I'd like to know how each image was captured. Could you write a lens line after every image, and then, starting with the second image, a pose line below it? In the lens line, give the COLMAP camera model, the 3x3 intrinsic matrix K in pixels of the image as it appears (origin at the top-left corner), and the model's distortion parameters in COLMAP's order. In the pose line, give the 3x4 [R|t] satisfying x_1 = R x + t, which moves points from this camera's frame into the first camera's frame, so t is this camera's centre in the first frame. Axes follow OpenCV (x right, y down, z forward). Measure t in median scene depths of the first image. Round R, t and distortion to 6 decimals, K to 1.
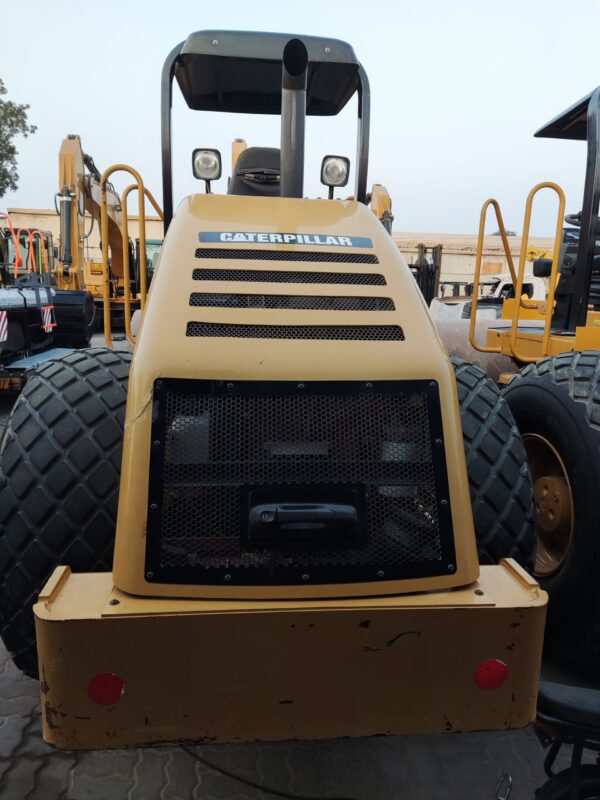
lens RADIAL K [[584.7, 0, 300.0], [0, 584.7, 400.0], [0, 0, 1]] dist [0.001891, 0.001097]
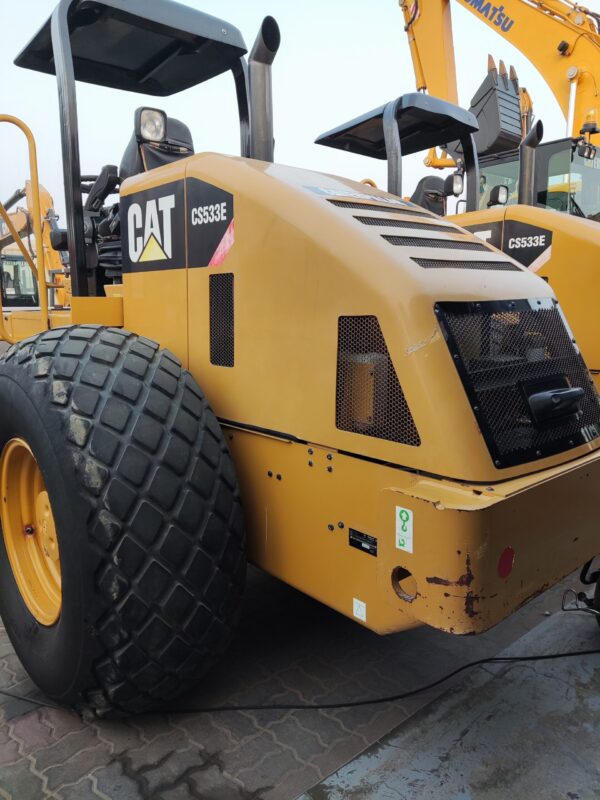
lens RADIAL K [[581.6, 0, 300.0], [0, 581.6, 400.0], [0, 0, 1]] dist [0.006600, 0.002789]
pose [[0.811848, -0.127794, 0.569711, -1.108654], [0.136770, 0.990229, 0.027223, 0.083195], [-0.567623, 0.055819, 0.821394, 0.246323]]
